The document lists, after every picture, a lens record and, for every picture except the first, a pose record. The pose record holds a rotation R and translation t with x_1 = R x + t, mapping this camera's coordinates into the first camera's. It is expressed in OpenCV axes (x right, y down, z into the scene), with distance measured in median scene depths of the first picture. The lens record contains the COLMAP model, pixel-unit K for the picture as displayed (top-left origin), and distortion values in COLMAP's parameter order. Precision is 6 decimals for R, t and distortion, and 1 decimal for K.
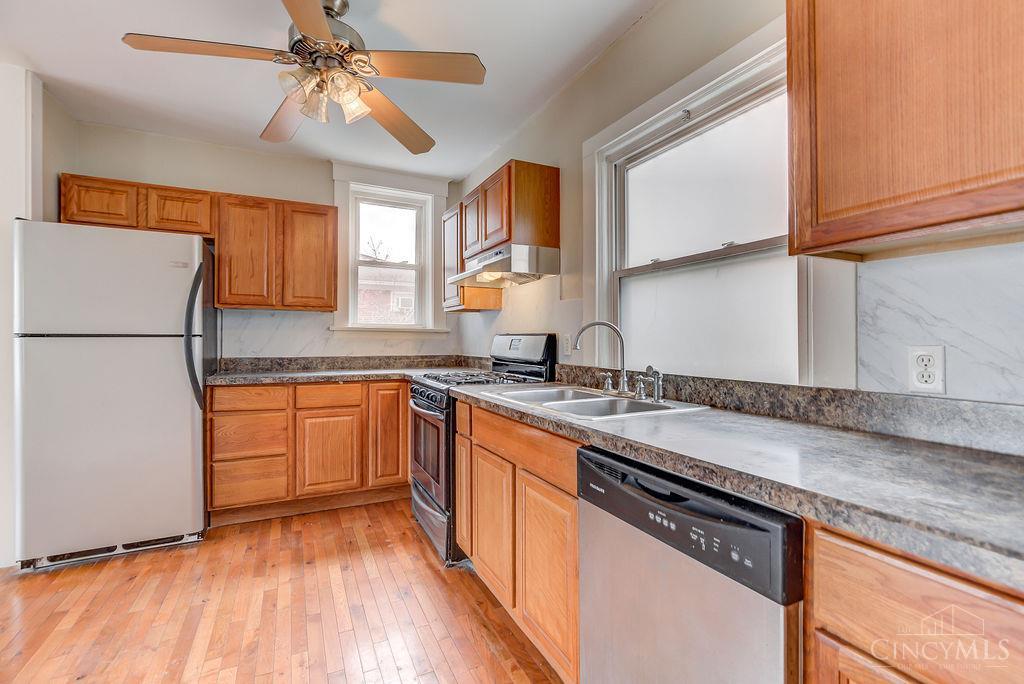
lens RADIAL K [[465.7, 0, 510.0], [0, 465.7, 338.5], [0, 0, 1]] dist [-0.005568, 0.002963]
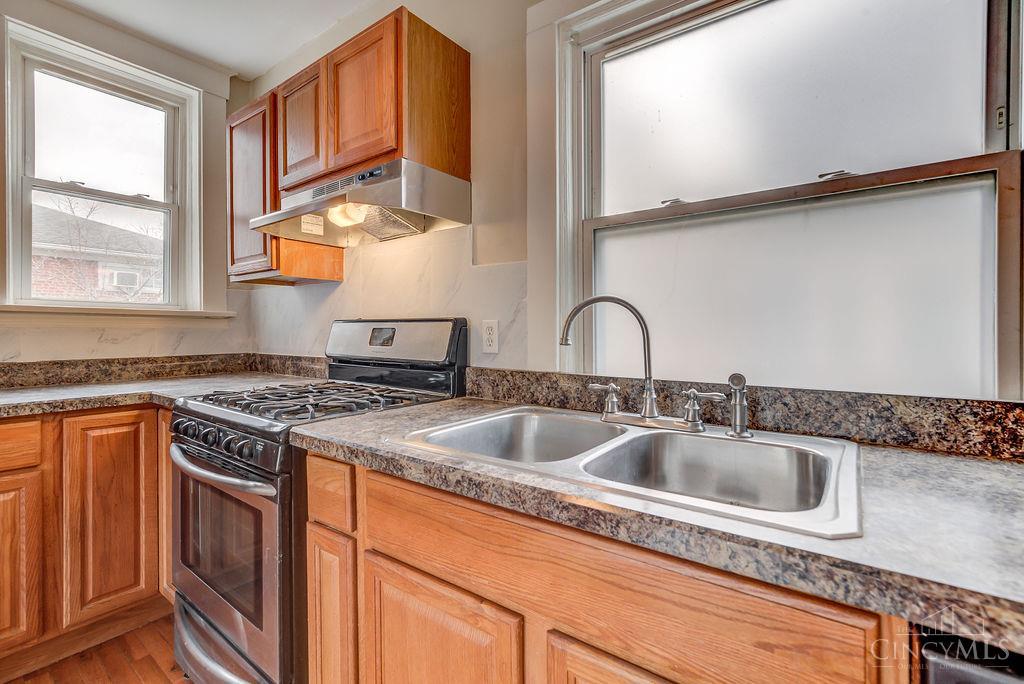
lens RADIAL K [[465.7, 0, 520.0], [0, 465.7, 331.6], [0, 0, 1]] dist [-0.005568, 0.002963]
pose [[0.883217, -0.004304, 0.468945, -0.128094], [0.000953, 0.999972, 0.007383, 0.002483], [-0.468963, -0.006074, 0.883197, 0.415261]]
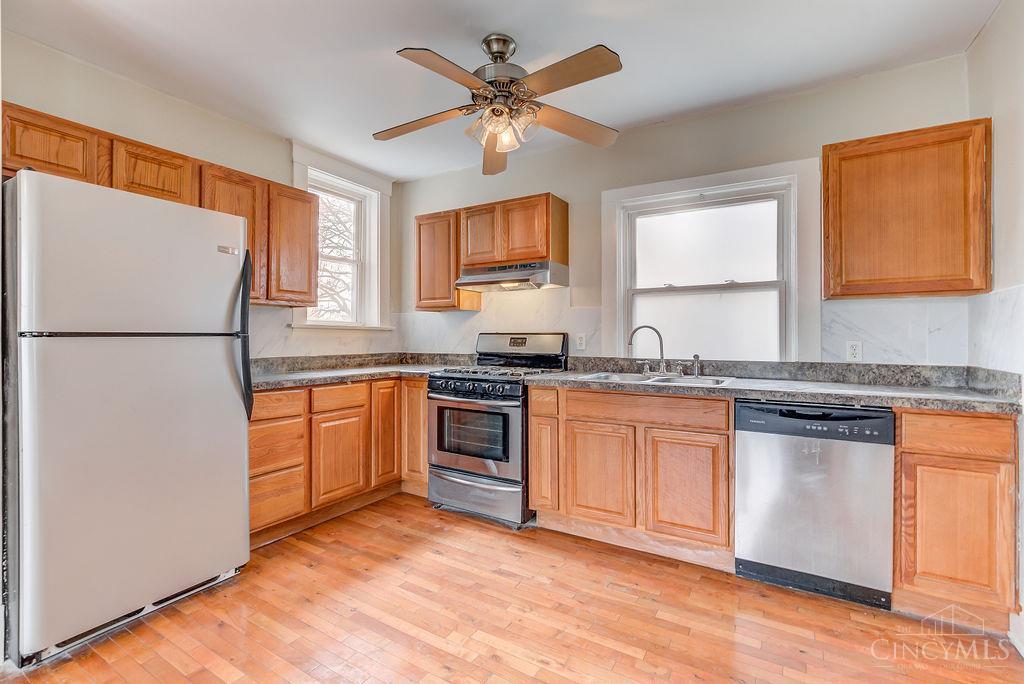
lens RADIAL K [[465.7, 0, 518.9], [0, 465.7, 334.7], [0, 0, 1]] dist [-0.005568, 0.002963]
pose [[0.837010, -0.000284, 0.547187, -0.706974], [0.000159, 1.000000, 0.000276, -0.005846], [-0.547187, -0.000144, 0.837010, 0.004154]]
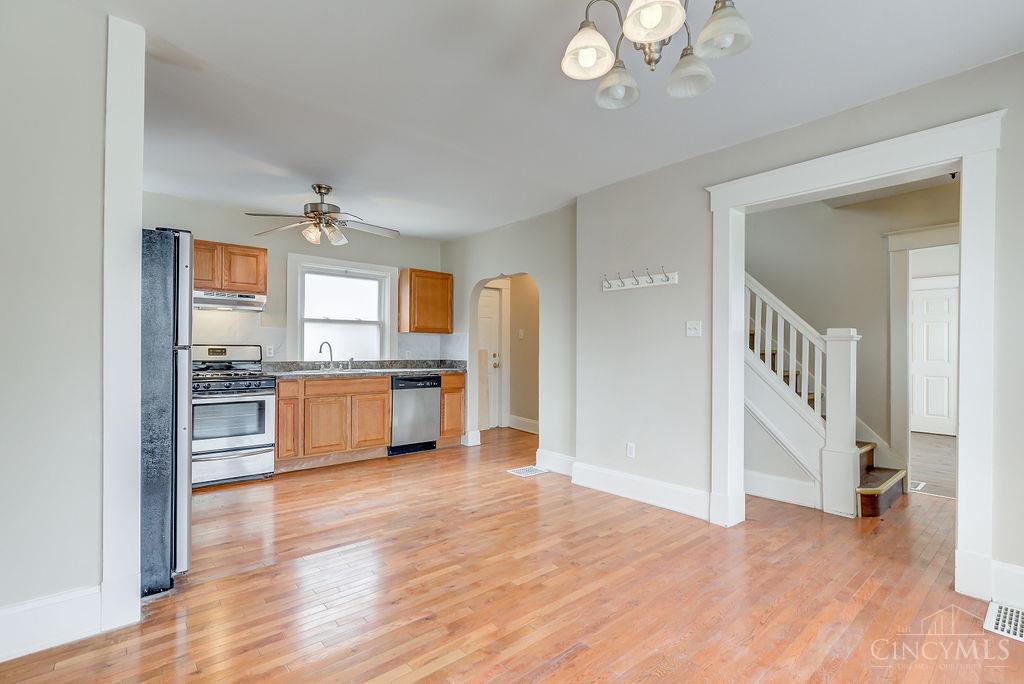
lens RADIAL K [[465.7, 0, 519.5], [0, 465.7, 347.3], [0, 0, 1]] dist [-0.005568, 0.002963]
pose [[-0.256285, -0.003441, 0.966595, -1.896358], [-0.011666, 0.999932, 0.000467, -0.014955], [-0.966531, -0.011157, -0.256308, 0.482441]]
